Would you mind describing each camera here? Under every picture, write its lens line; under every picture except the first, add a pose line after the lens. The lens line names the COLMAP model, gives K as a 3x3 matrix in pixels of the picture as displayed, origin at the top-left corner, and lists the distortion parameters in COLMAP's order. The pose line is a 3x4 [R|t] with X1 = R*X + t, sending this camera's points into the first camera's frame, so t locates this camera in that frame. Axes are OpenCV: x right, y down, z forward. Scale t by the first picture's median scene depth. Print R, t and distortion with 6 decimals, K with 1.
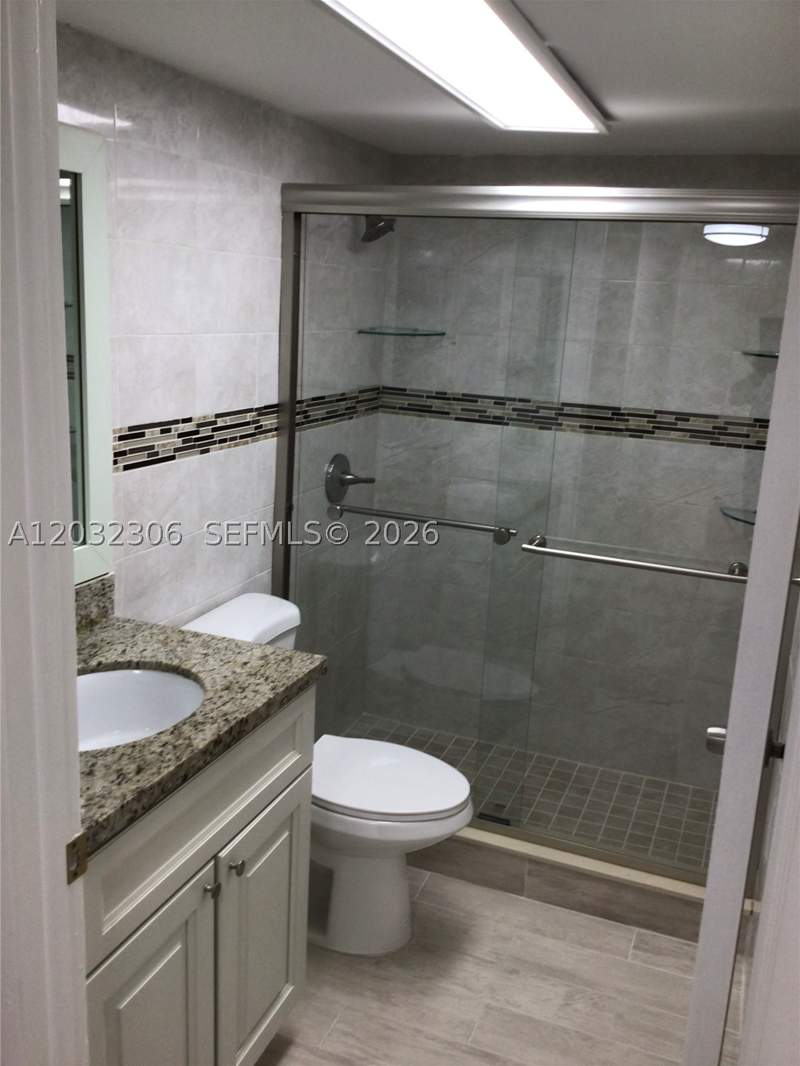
lens RADIAL K [[975.3, 0, 400.0], [0, 975.3, 533.0], [0, 0, 1]] dist [0.129931, -0.261429]
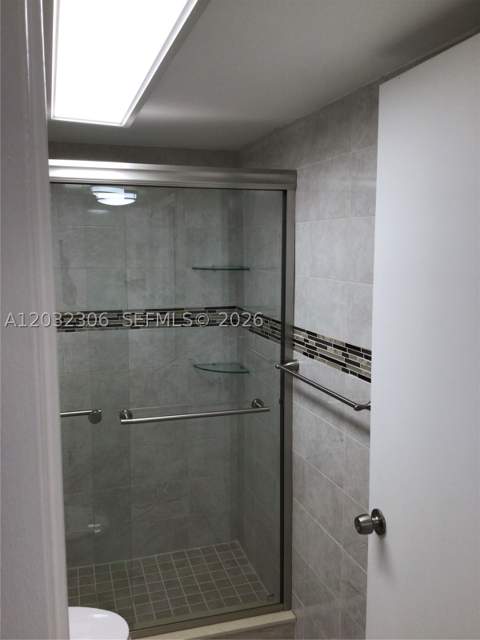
lens RADIAL K [[577.4, 0, 240.0], [0, 577.4, 320.0], [0, 0, 1]] dist [0.103073, -0.273441]
pose [[0.774440, -0.131898, 0.618745, -0.176200], [0.187772, 0.981876, -0.025714, -0.057495], [-0.604140, 0.136097, 0.785171, 0.213001]]
